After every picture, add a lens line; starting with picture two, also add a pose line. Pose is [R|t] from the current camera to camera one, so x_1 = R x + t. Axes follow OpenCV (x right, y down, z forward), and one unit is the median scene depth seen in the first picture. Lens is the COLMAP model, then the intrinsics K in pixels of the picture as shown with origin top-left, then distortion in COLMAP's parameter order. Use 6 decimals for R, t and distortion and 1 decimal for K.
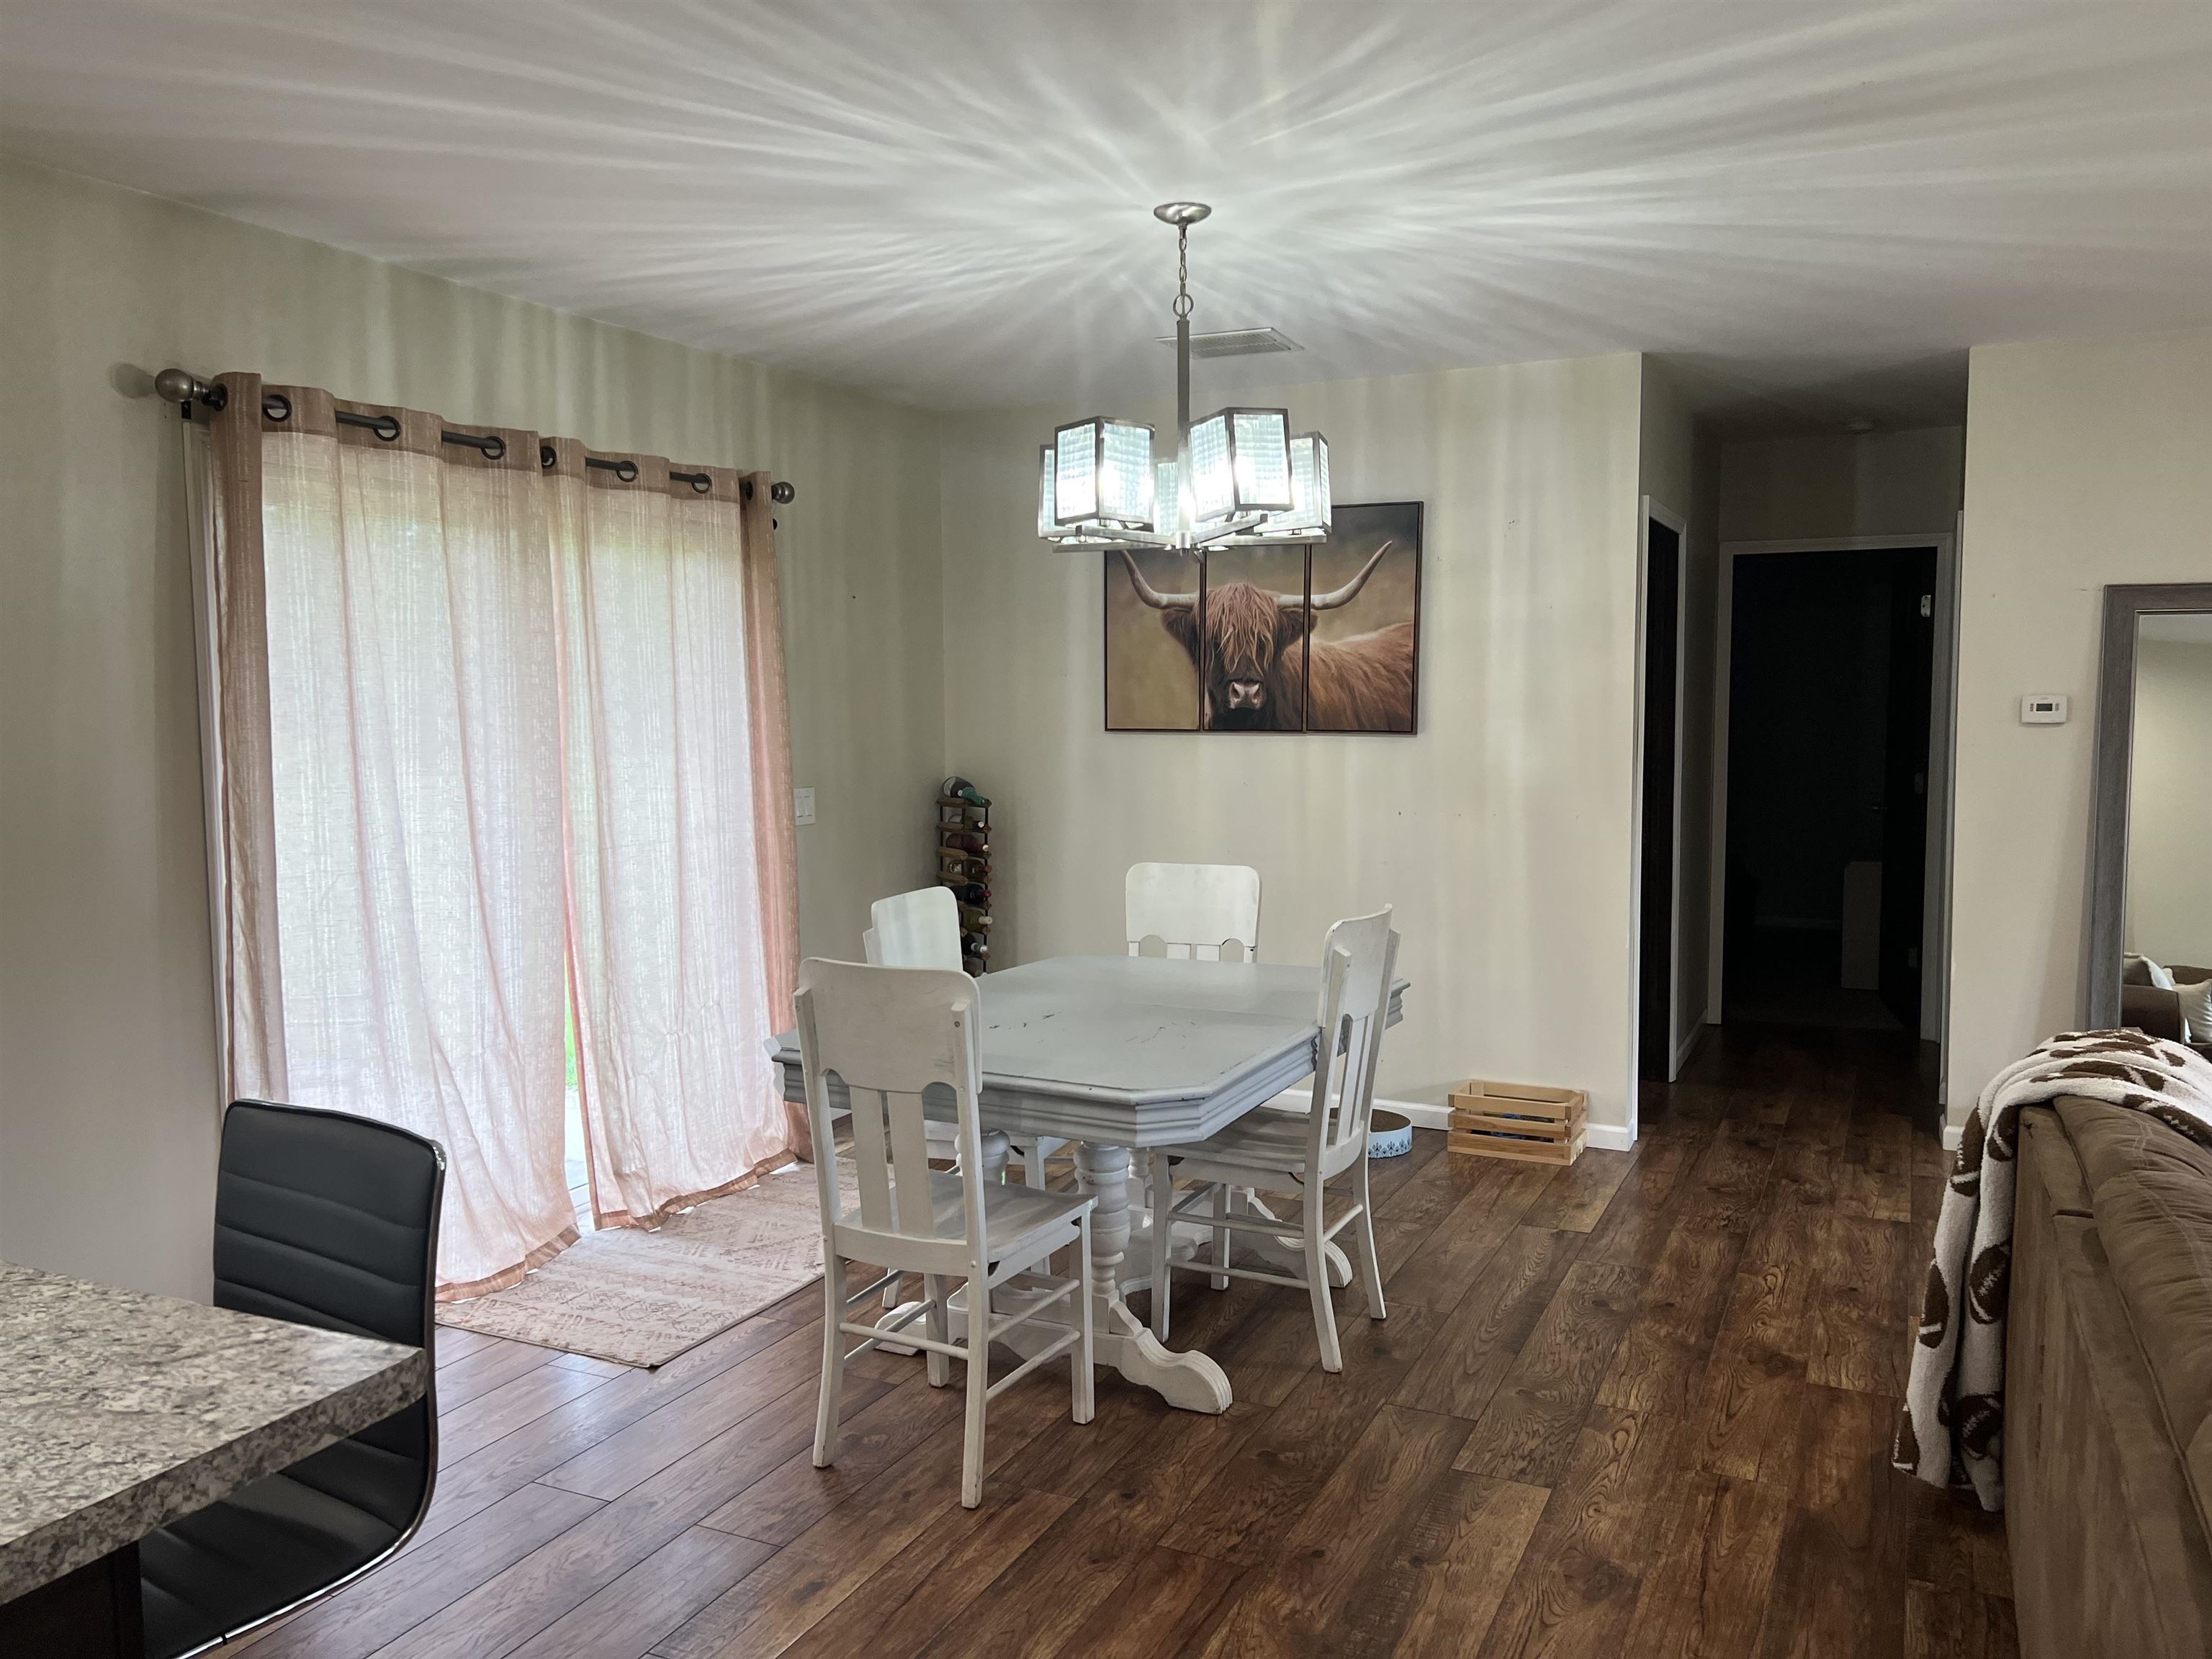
lens RADIAL K [[1644.8, 0, 1096.1], [0, 1644.8, 815.5], [0, 0, 1]] dist [0.085034, -0.101972]
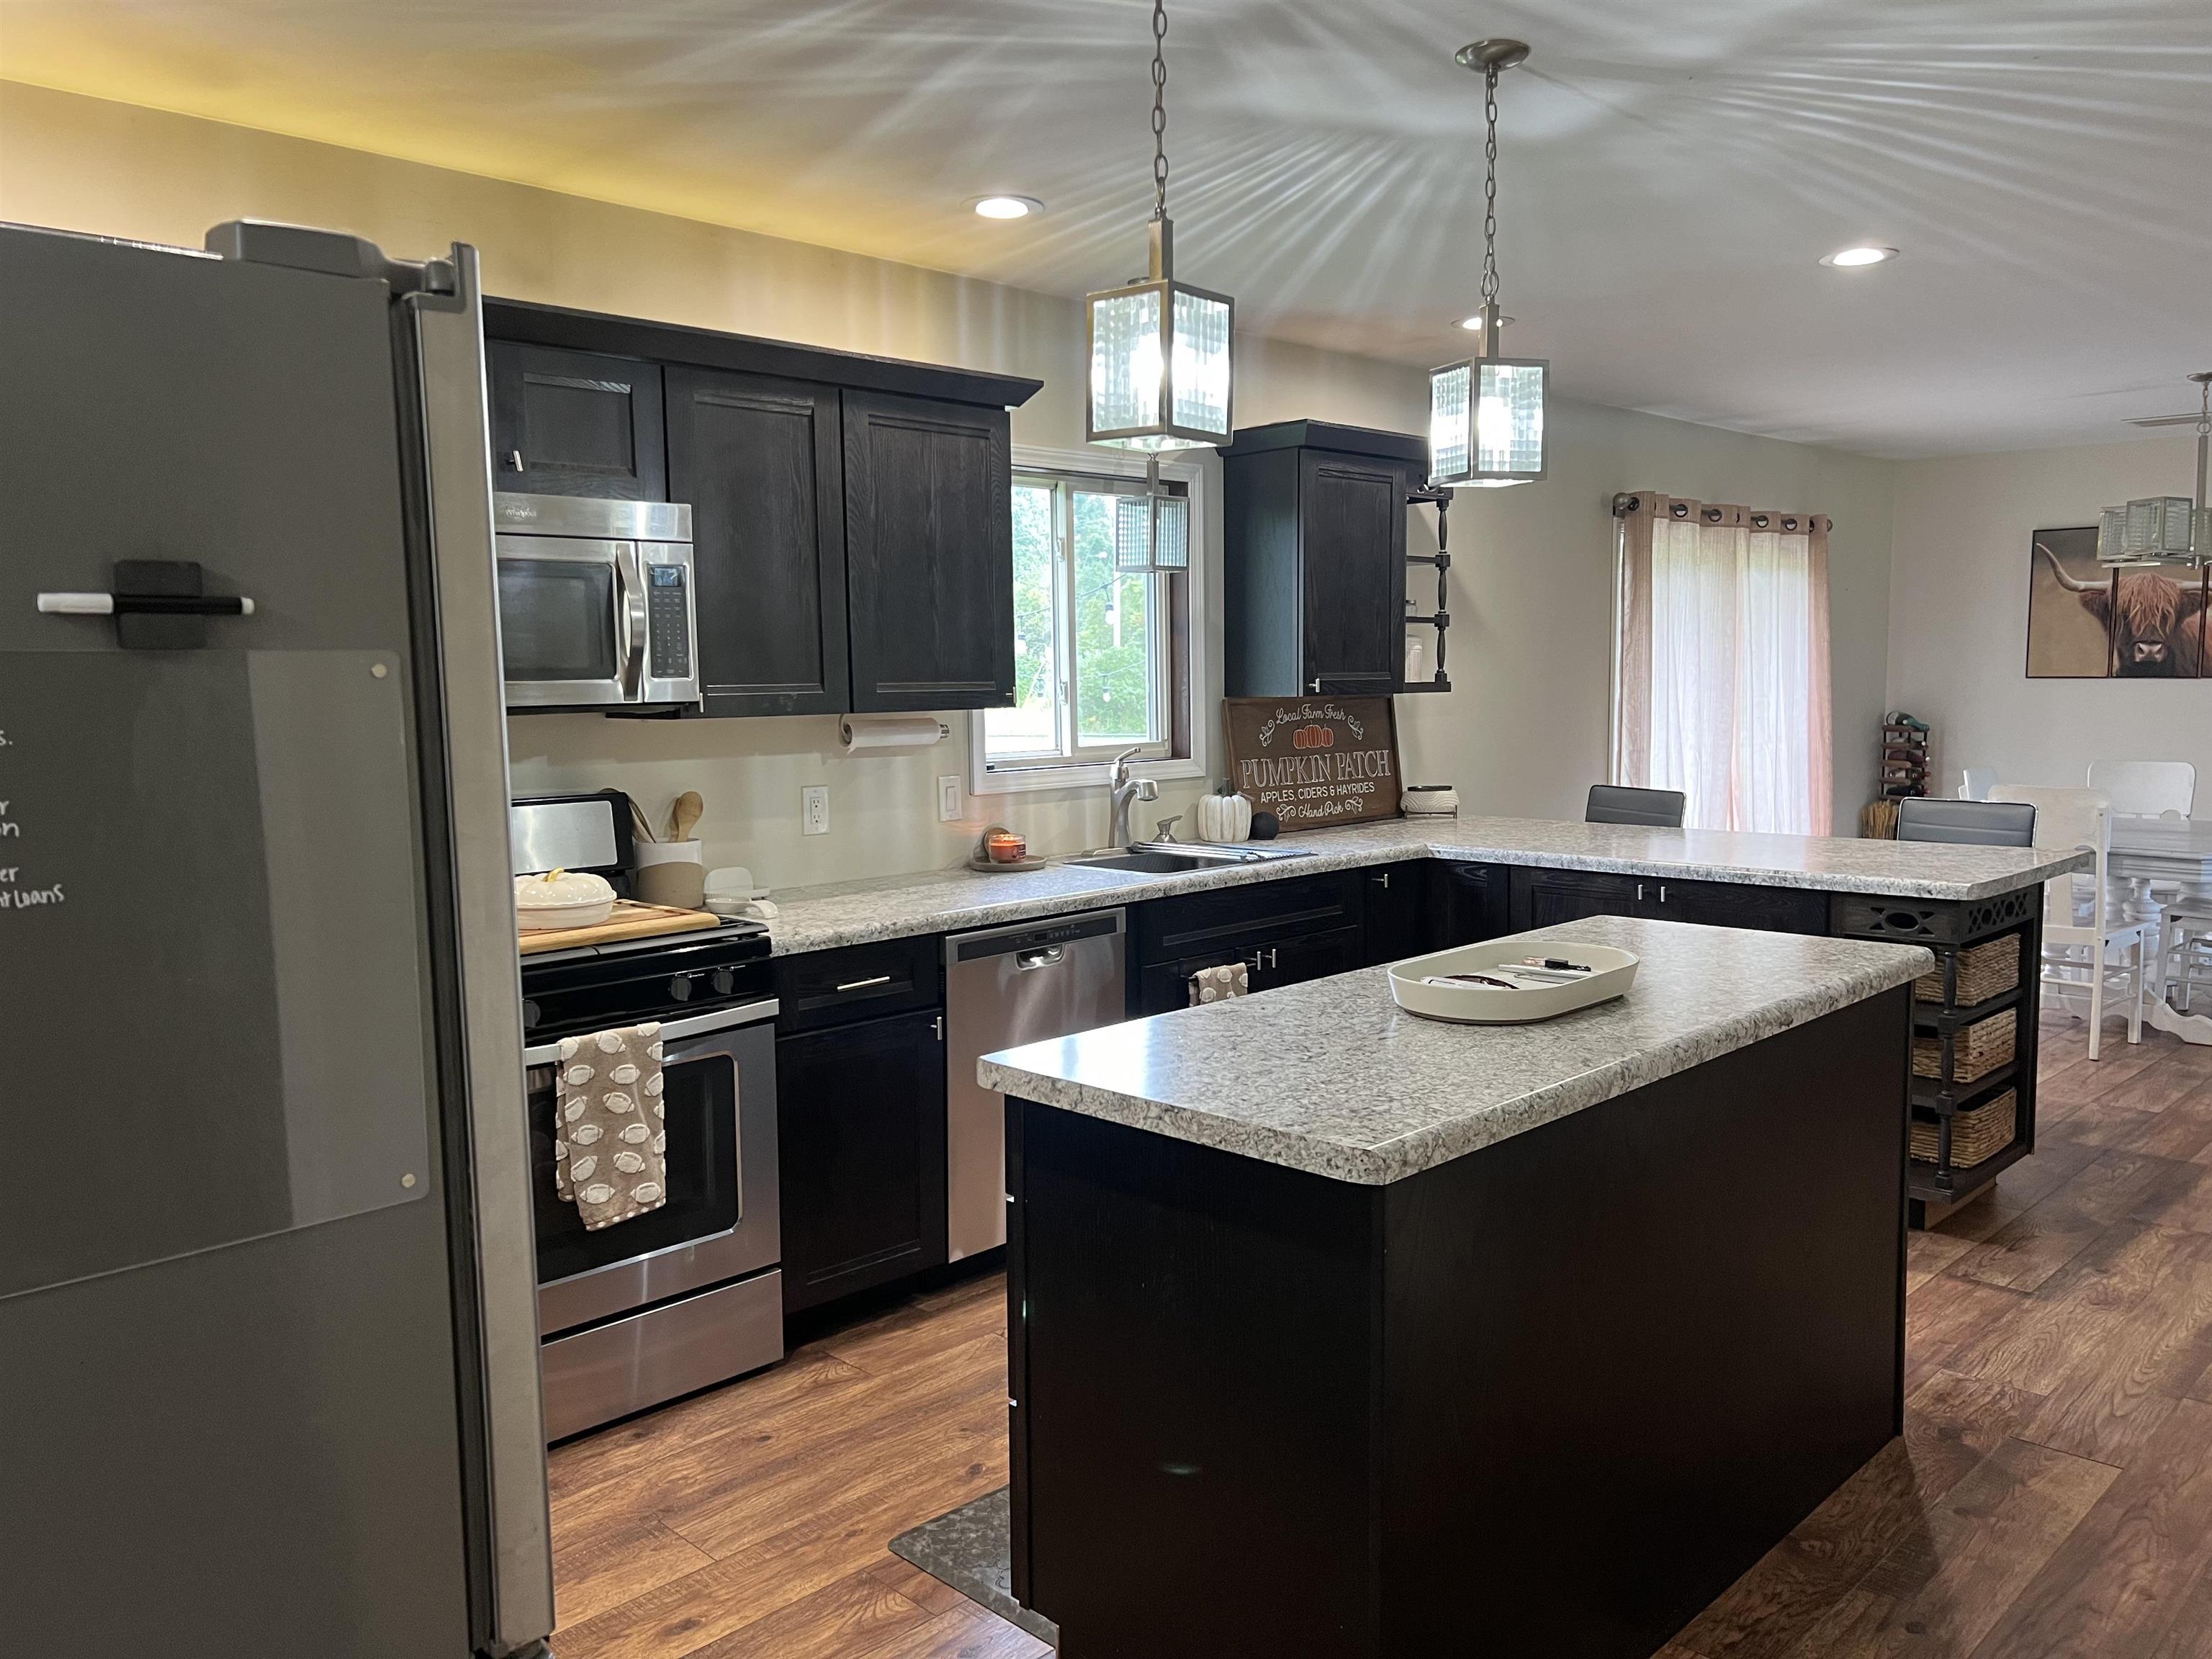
lens RADIAL K [[1580.5, 0, 1106.0], [0, 1580.5, 829.5], [0, 0, 1]] dist [0.007554, -0.034582]
pose [[0.934640, 0.029276, -0.354389, -0.271415], [-0.018962, 0.999290, 0.032543, 0.054060], [0.355090, -0.023696, 0.934532, -0.609191]]
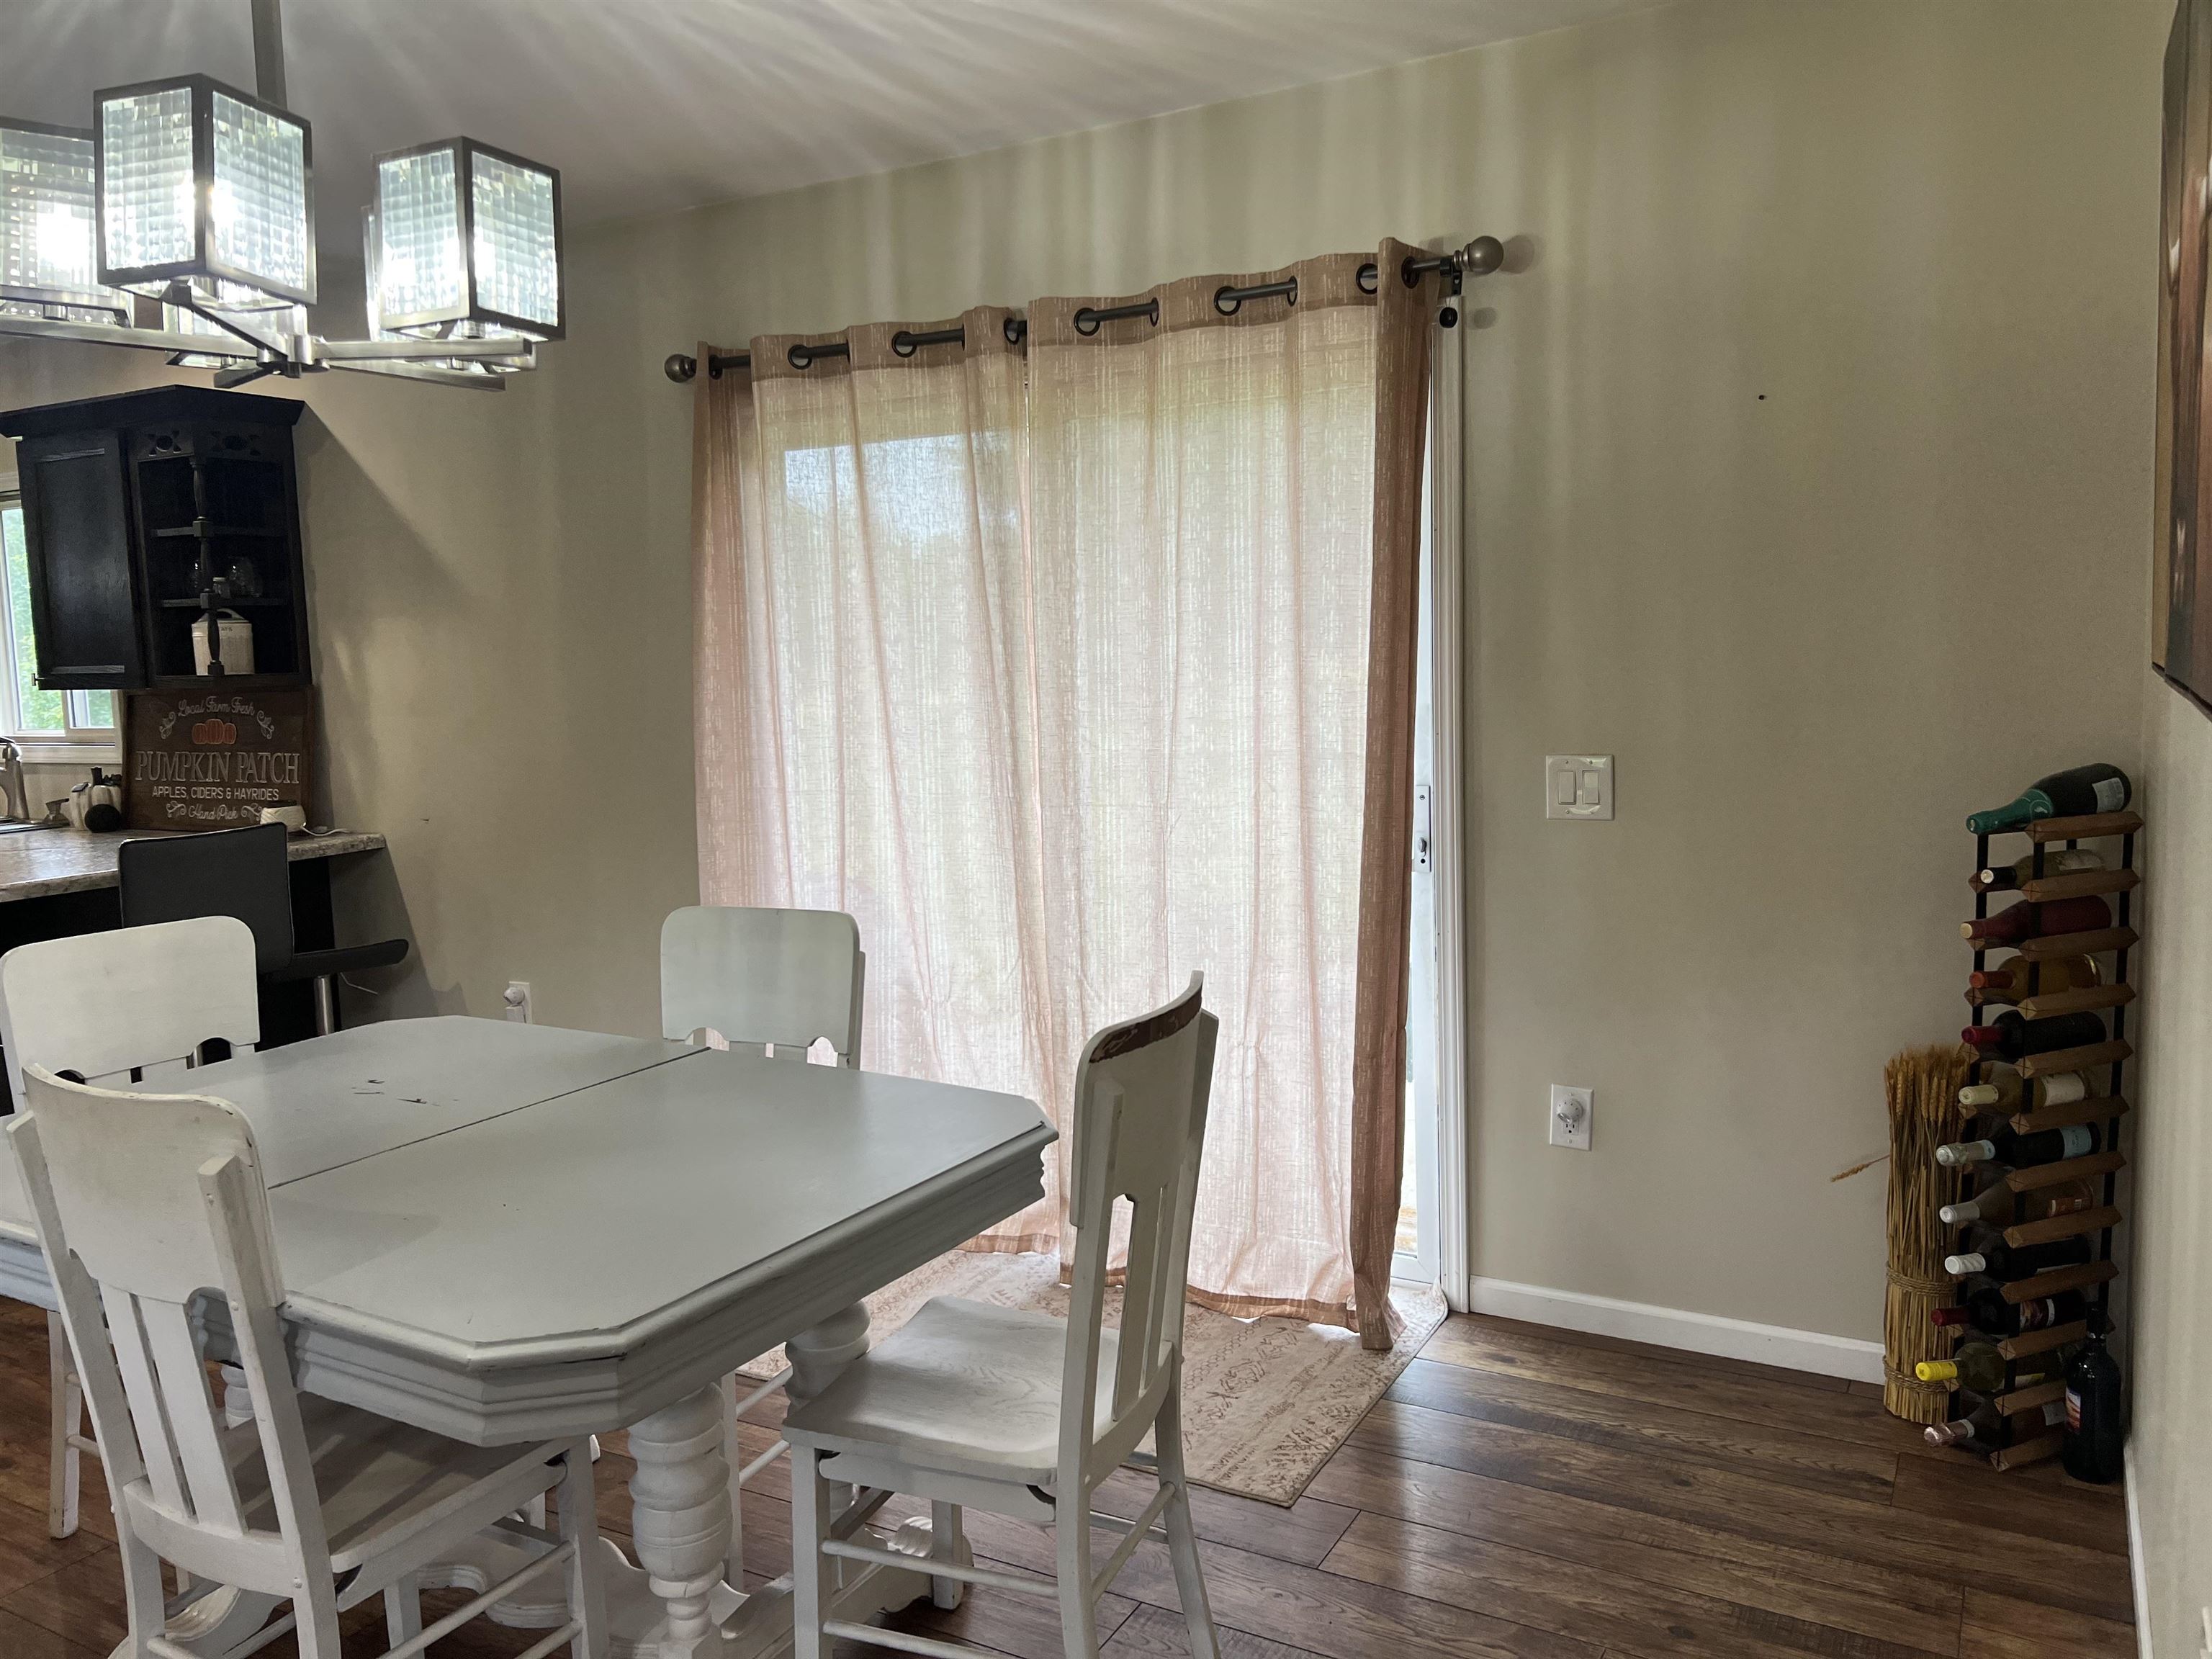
lens RADIAL K [[1644.8, 0, 1096.1], [0, 1644.8, 815.5], [0, 0, 1]] dist [0.085034, -0.101972]
pose [[-0.029179, 0.127656, -0.991389, 0.408164], [-0.038272, 0.990942, 0.128725, -0.064314], [0.998841, 0.041698, -0.024029, 0.832685]]
